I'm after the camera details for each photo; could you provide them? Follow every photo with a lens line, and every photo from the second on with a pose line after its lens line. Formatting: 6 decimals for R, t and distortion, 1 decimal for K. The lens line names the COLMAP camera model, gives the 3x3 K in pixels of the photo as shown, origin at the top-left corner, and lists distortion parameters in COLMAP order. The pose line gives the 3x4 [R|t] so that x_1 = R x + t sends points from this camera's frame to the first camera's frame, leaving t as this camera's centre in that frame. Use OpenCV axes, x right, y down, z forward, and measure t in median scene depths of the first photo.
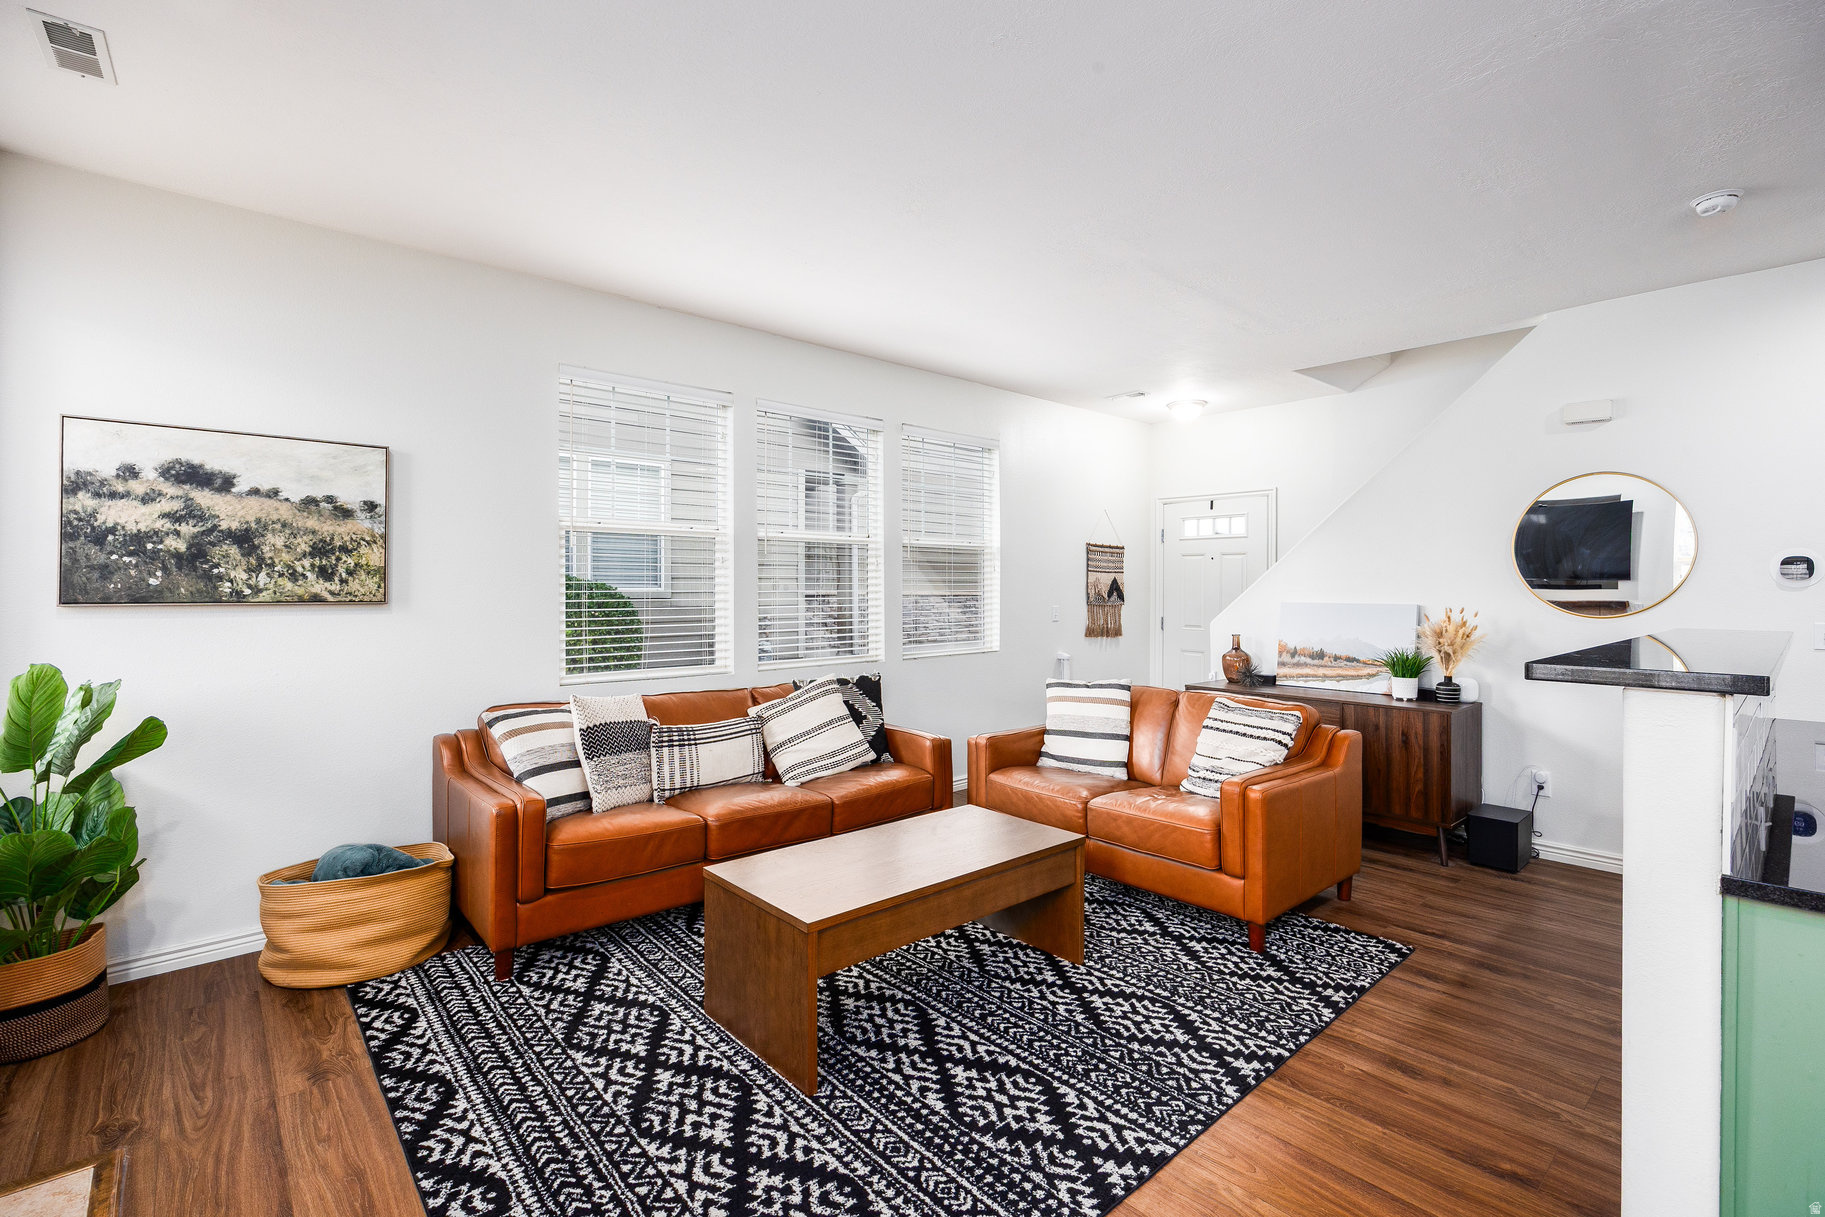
lens RADIAL K [[810.4, 0, 904.5], [0, 810.4, 578.7], [0, 0, 1]] dist [-0.013136, 0.001306]
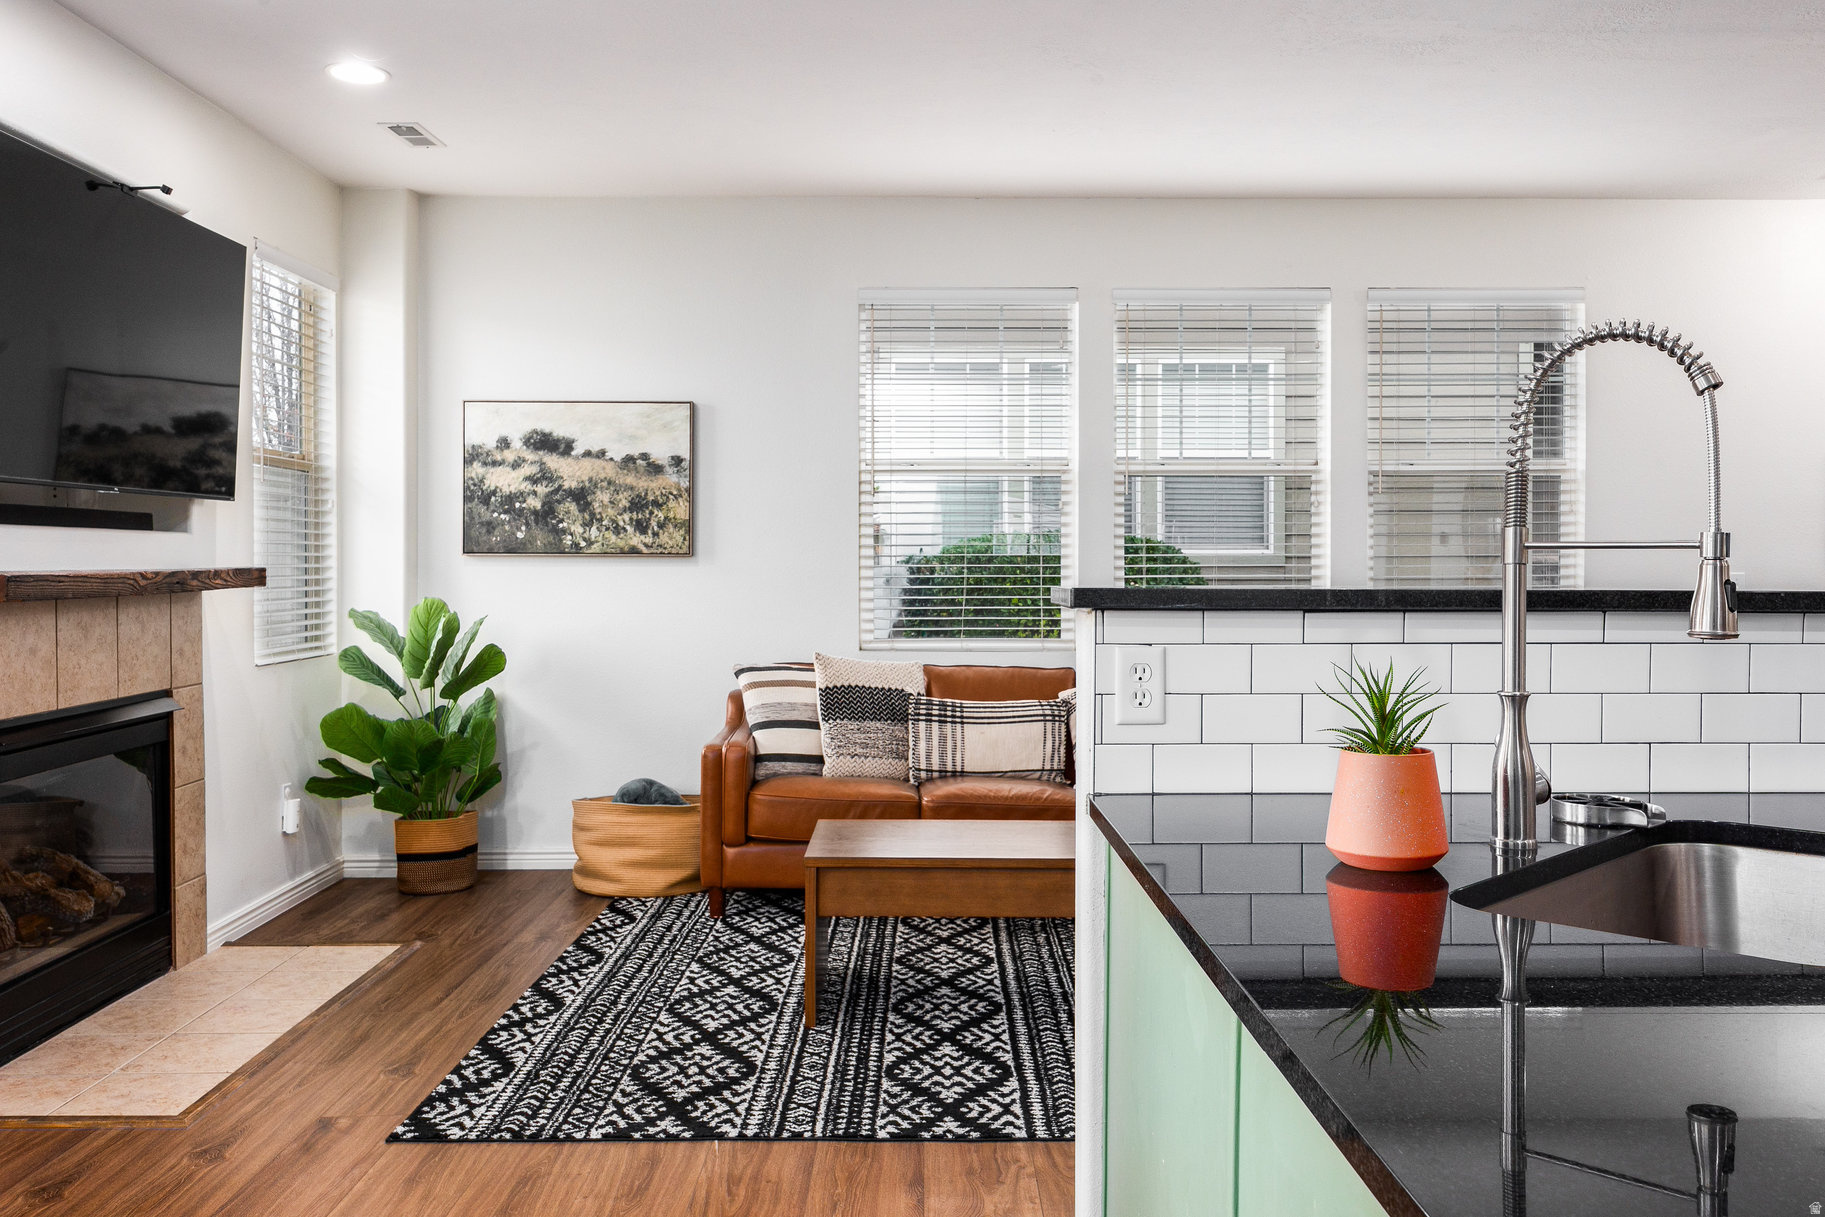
lens RADIAL K [[1427.9, 0, 903.1], [0, 1427.9, 557.6], [0, 0, 1]] dist [0.024940, -0.010018]
pose [[0.750104, -0.002818, -0.661314, 0.869633], [0.007596, 0.999962, 0.004355, 0.031511], [0.661277, -0.008290, 0.750096, -0.201434]]
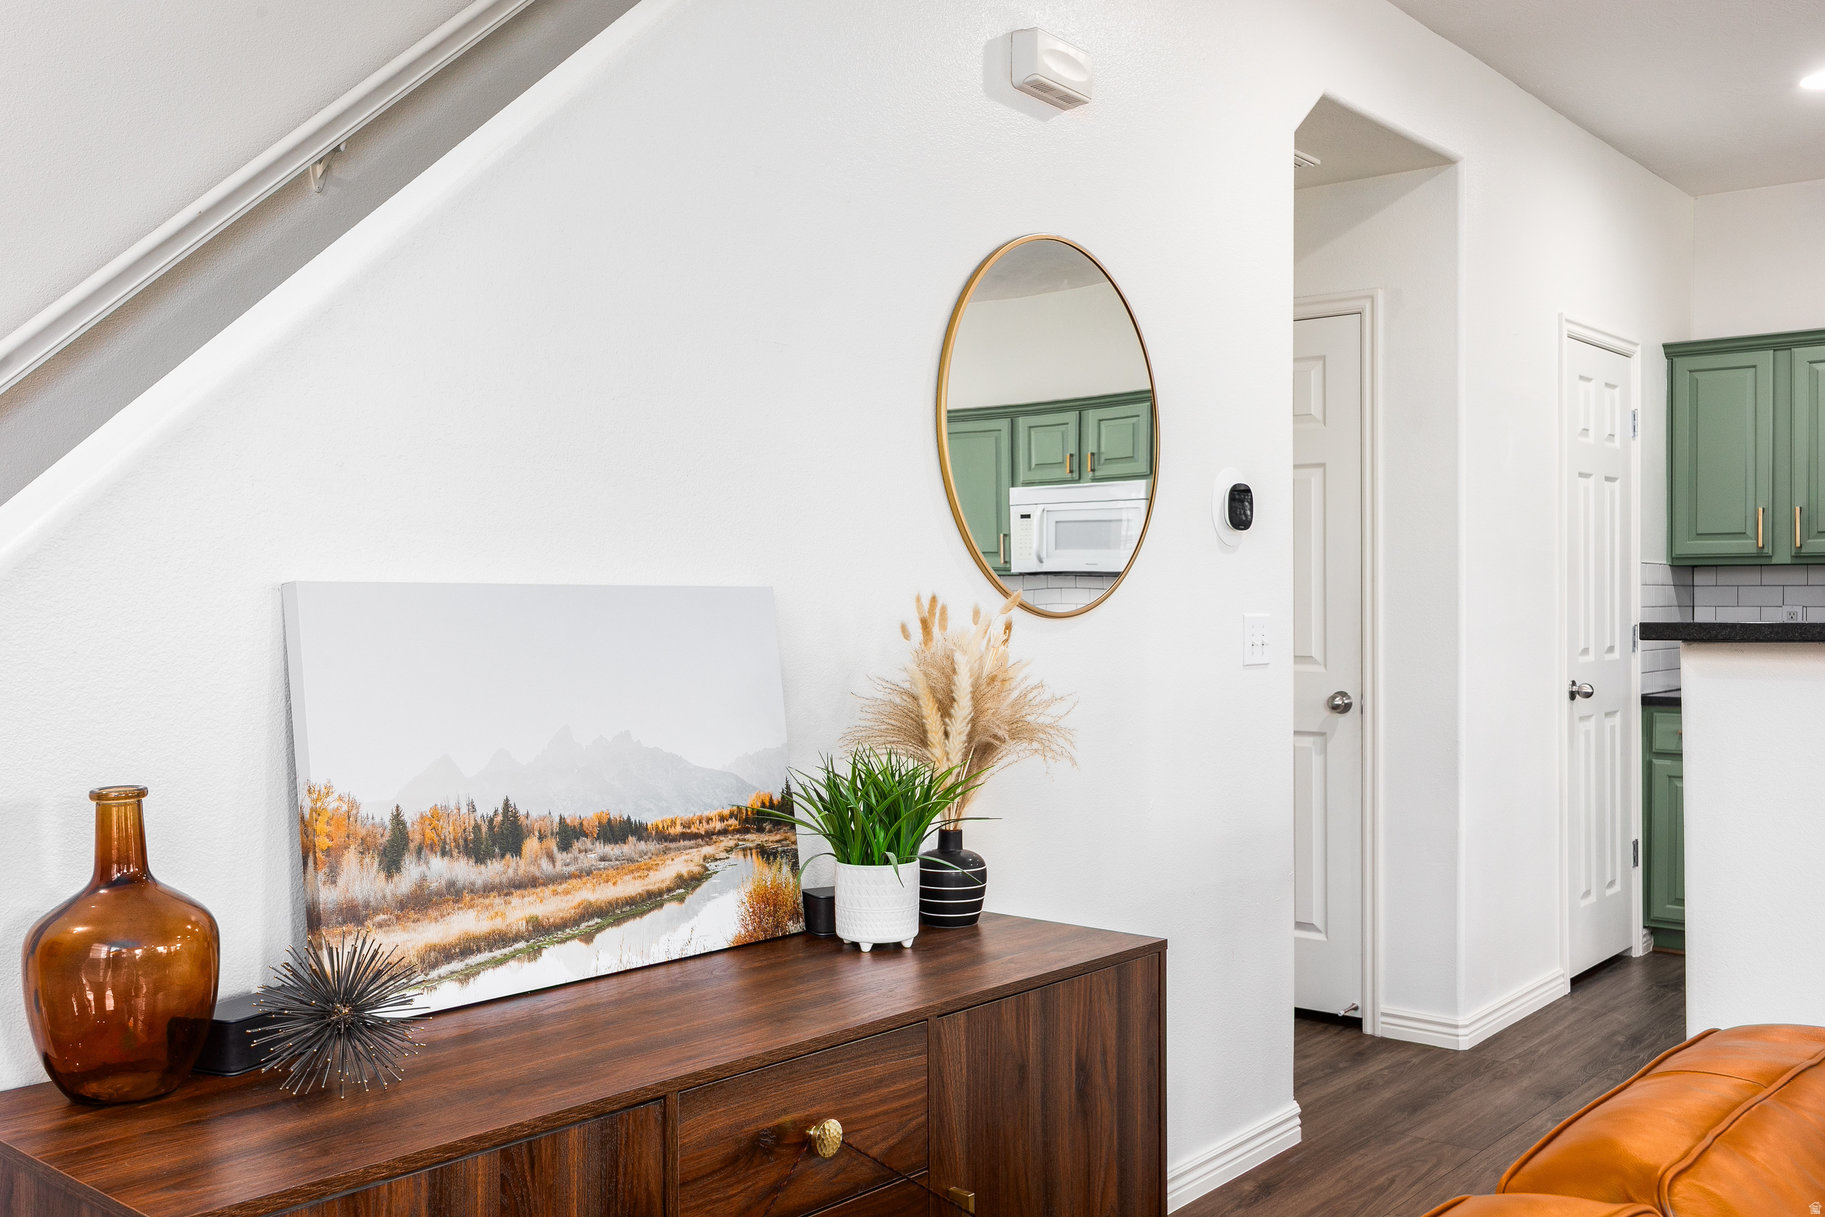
lens RADIAL K [[1694.6, 0, 908.0], [0, 1694.6, 615.5], [0, 0, 1]] dist [0.000639, 0.000000]
pose [[-0.161389, -0.016541, 0.986752, 0.113428], [-0.013583, 0.999802, 0.014538, 0.051531], [-0.986797, -0.011057, -0.161581, 1.640427]]
